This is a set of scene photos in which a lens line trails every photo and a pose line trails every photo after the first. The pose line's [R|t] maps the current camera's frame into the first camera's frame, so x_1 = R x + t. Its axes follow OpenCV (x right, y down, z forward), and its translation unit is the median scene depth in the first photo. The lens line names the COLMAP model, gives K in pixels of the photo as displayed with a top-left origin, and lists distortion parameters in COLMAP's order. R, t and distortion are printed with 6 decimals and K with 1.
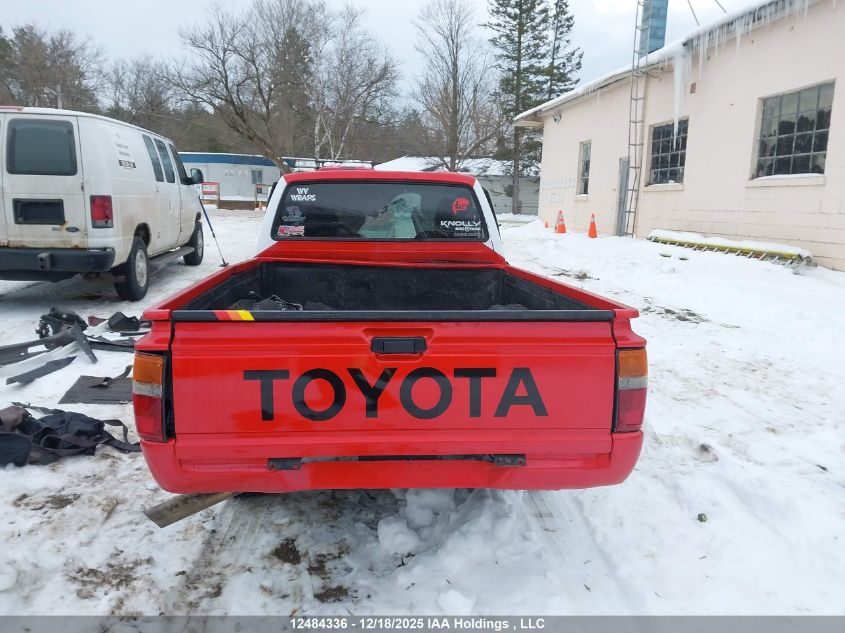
lens RADIAL K [[686.9, 0, 422.5], [0, 686.9, 316.5], [0, 0, 1]] dist [0.006729, -0.009733]
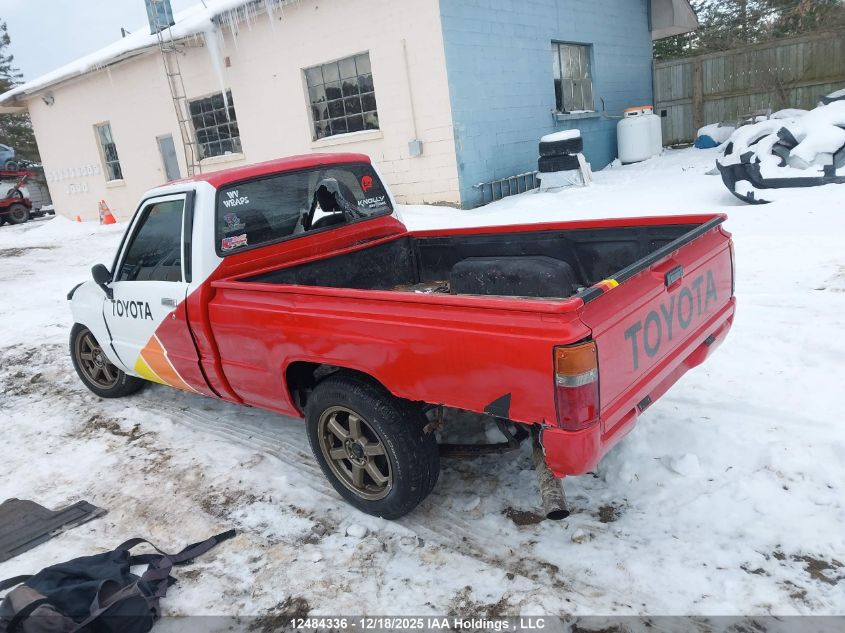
lens RADIAL K [[673.1, 0, 422.5], [0, 673.1, 316.5], [0, 0, 1]] dist [0.090513, -0.175935]
pose [[0.673426, -0.287036, 0.681254, -0.281933], [0.259953, 0.954634, 0.145254, -0.043274], [-0.692041, 0.079277, 0.717491, 0.103589]]
